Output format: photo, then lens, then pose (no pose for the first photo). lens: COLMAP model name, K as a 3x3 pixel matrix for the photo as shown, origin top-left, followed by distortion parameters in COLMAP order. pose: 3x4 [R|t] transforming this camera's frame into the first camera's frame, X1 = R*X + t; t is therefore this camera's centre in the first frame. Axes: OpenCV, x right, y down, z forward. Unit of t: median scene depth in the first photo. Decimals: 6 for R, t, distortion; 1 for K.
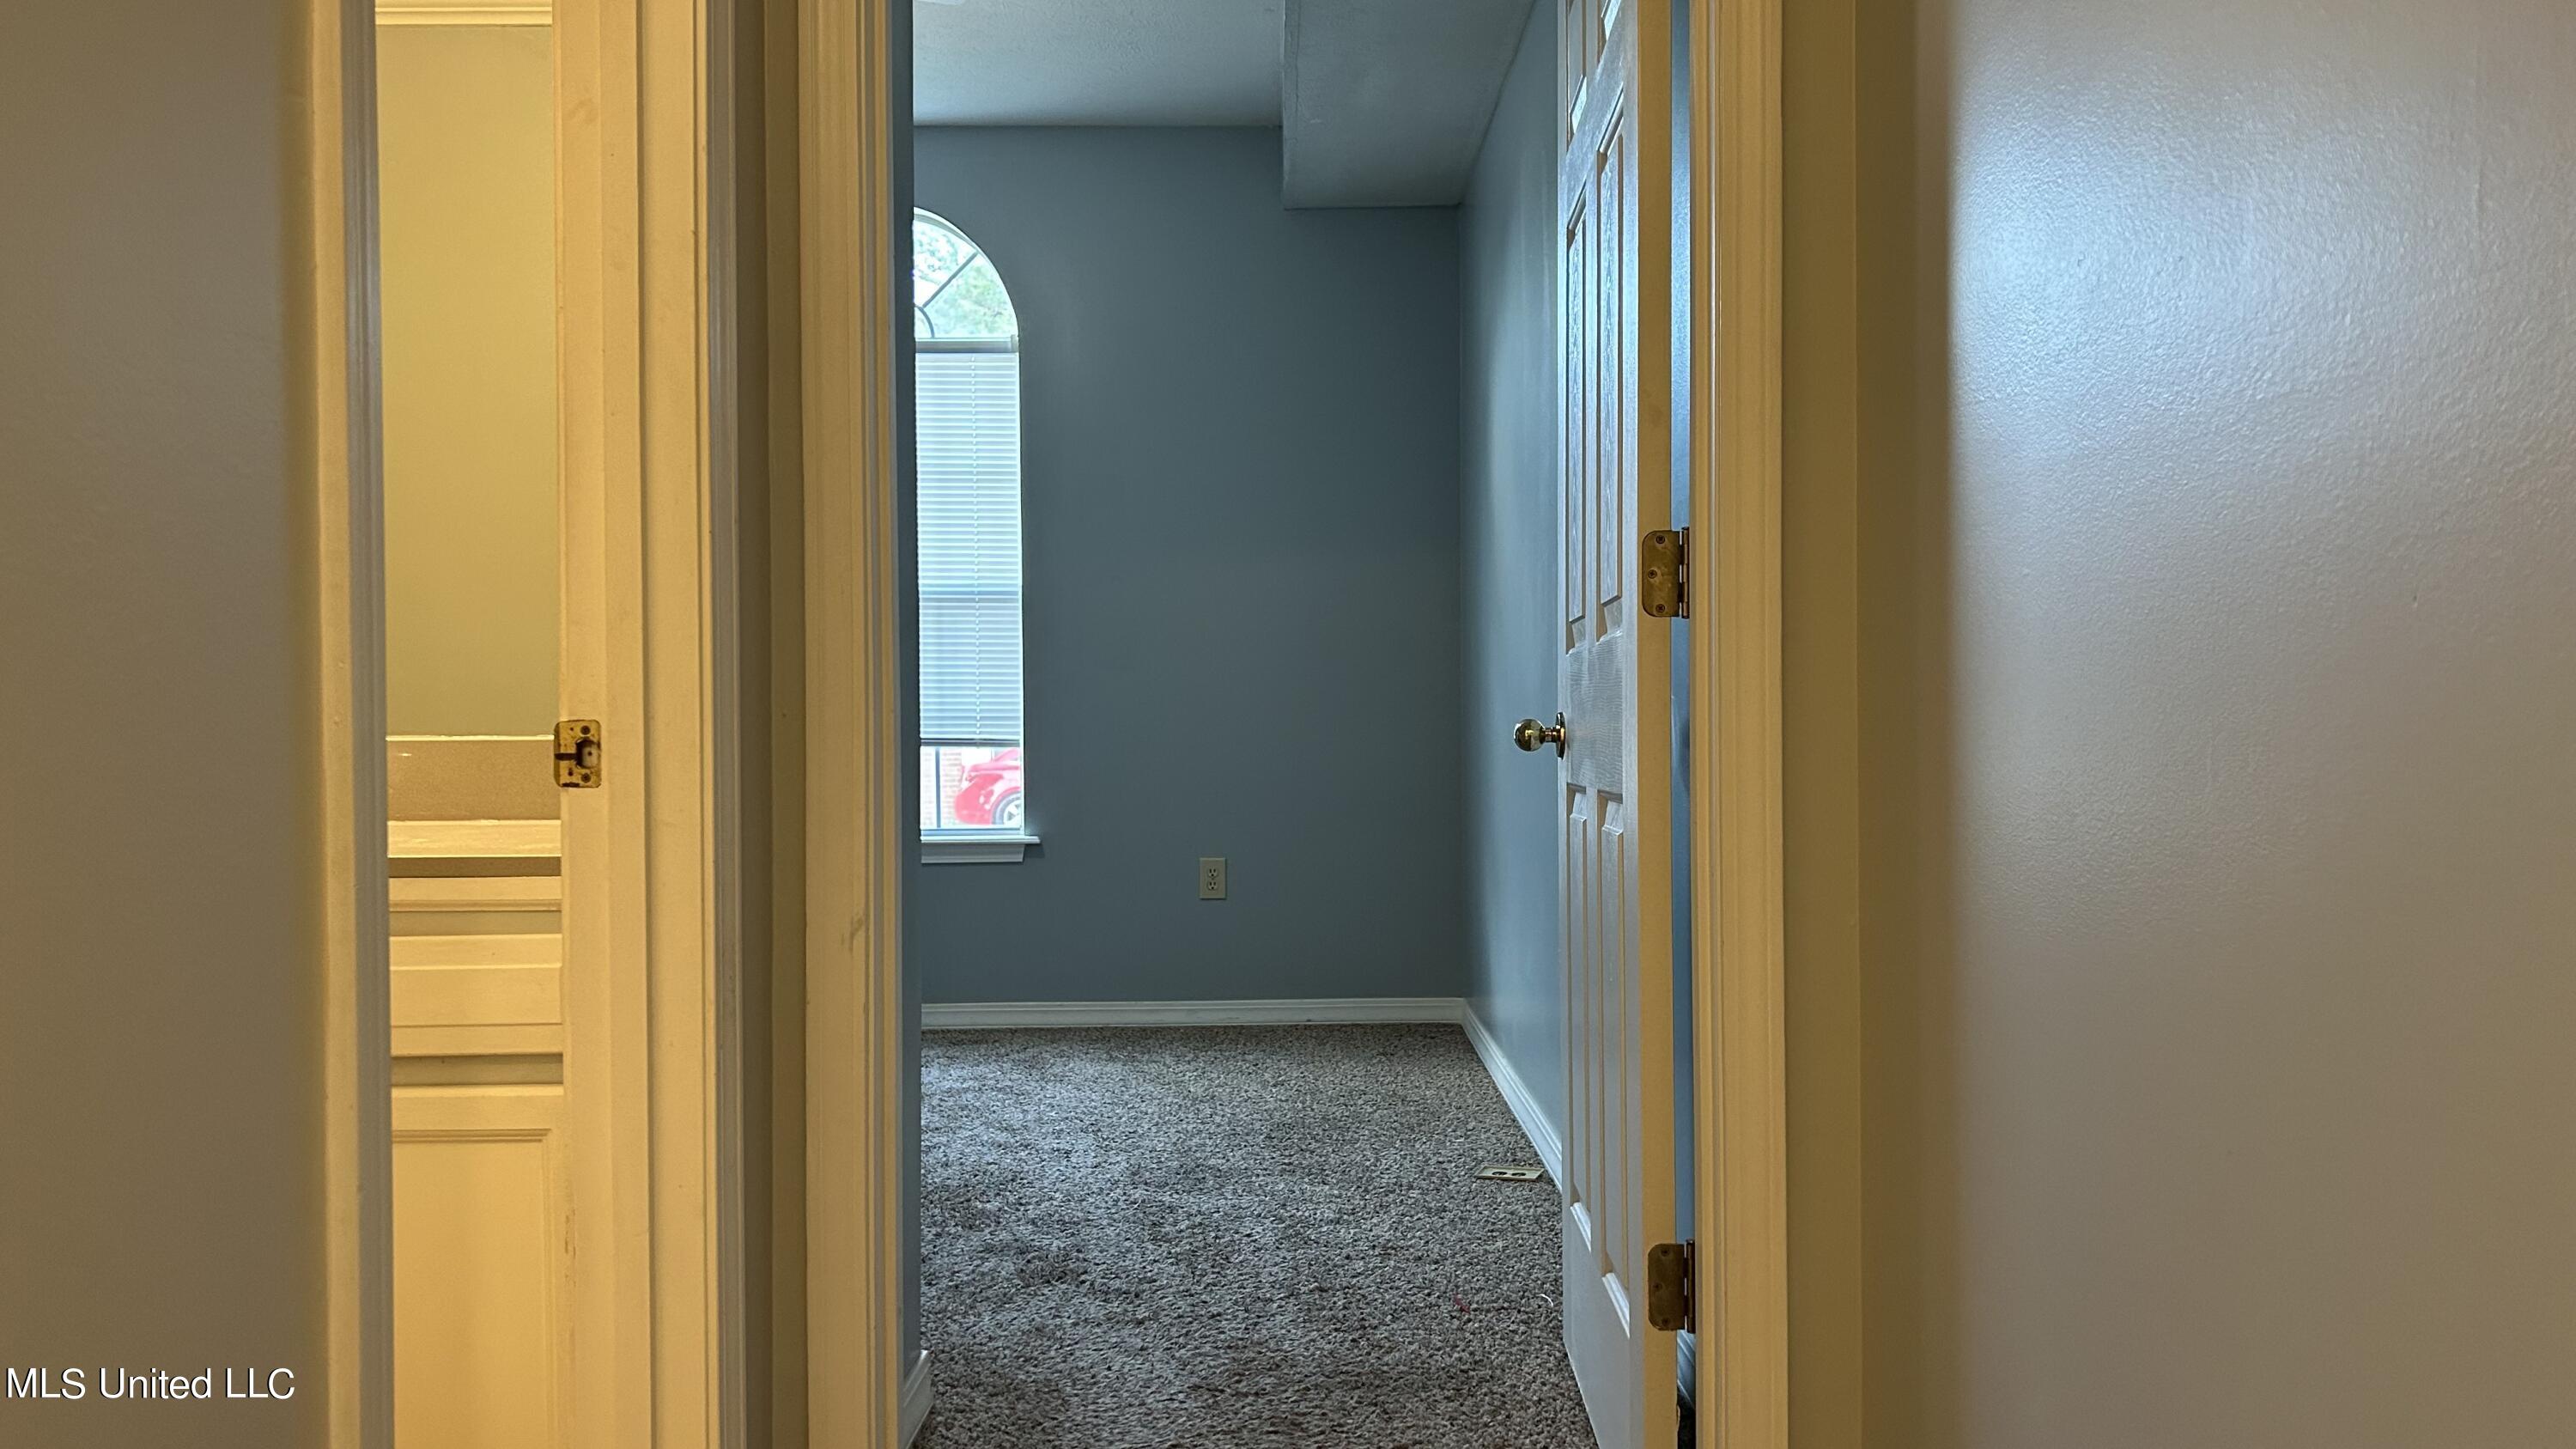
lens RADIAL K [[1950.0, 0, 1289.8], [0, 1950.0, 728.0], [0, 0, 1]] dist [0.021496, -0.016602]
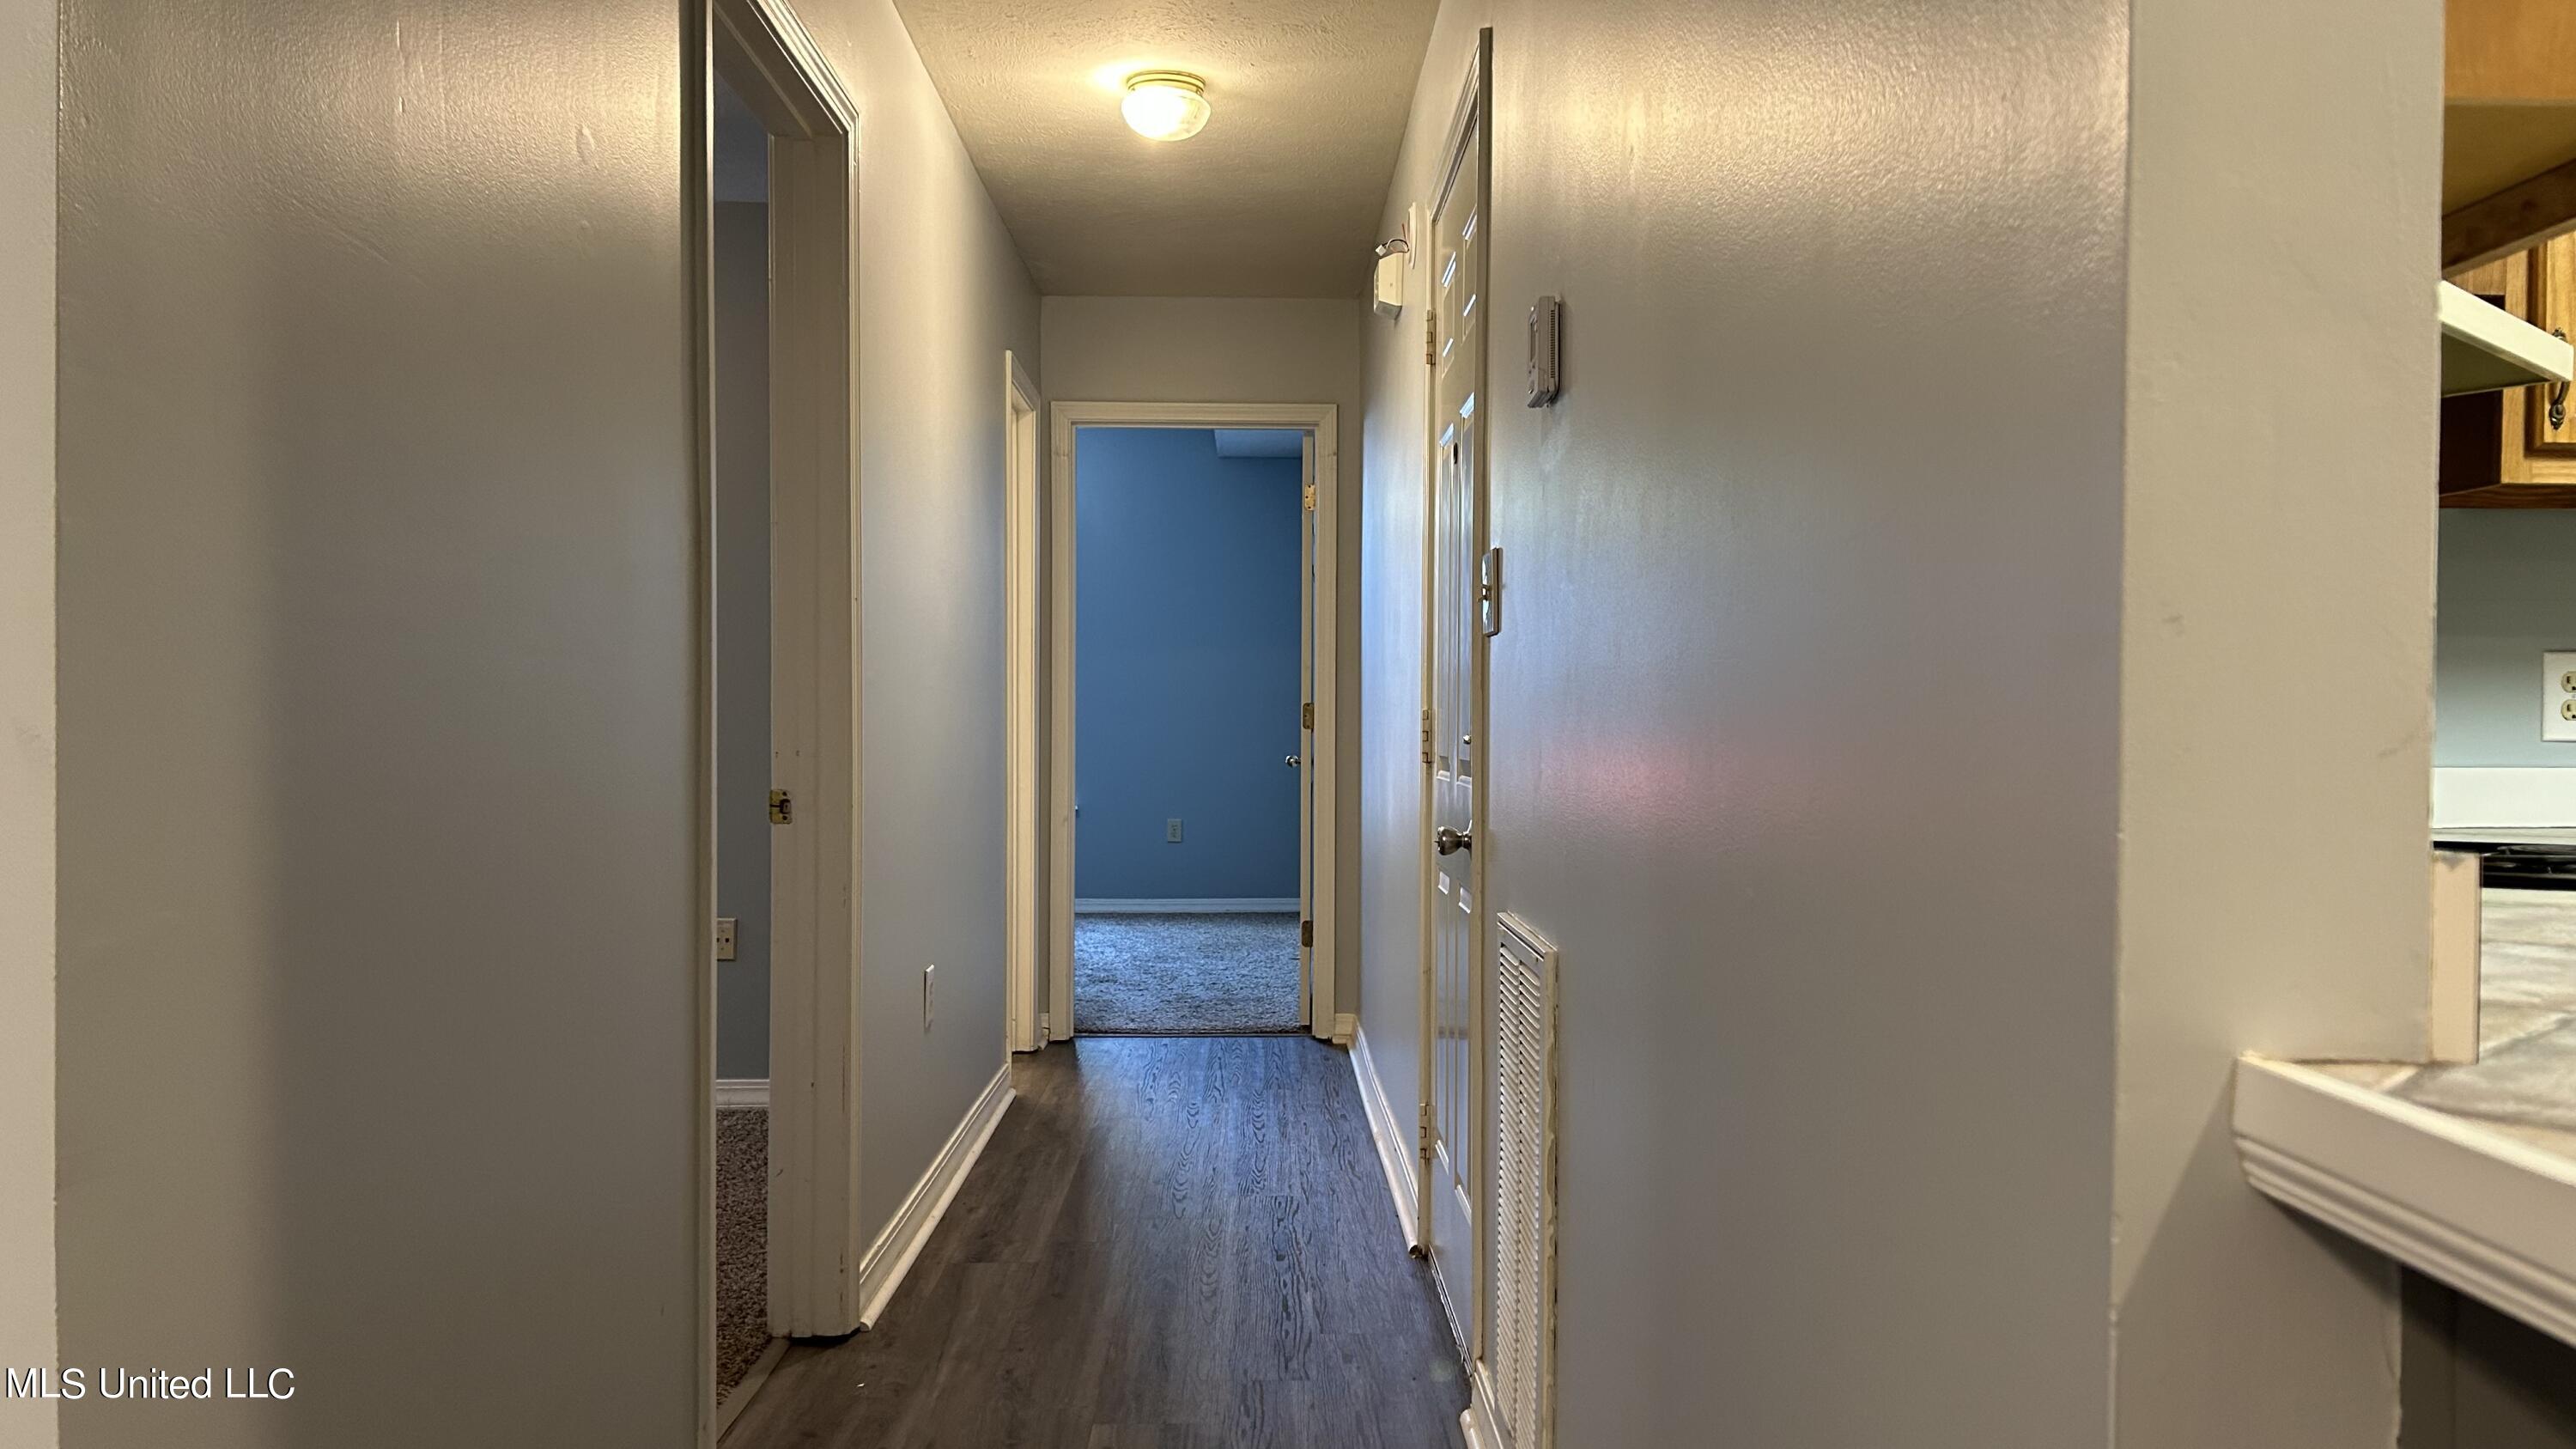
lens RADIAL K [[1950.0, 0, 1280.5], [0, 1950.0, 732.6], [0, 0, 1]] dist [0.021496, -0.016602]
pose [[0.999926, 0.007483, 0.009634, 0.049233], [-0.007529, 0.999960, 0.004819, -0.026856], [-0.009597, -0.004891, 0.999942, -0.969546]]
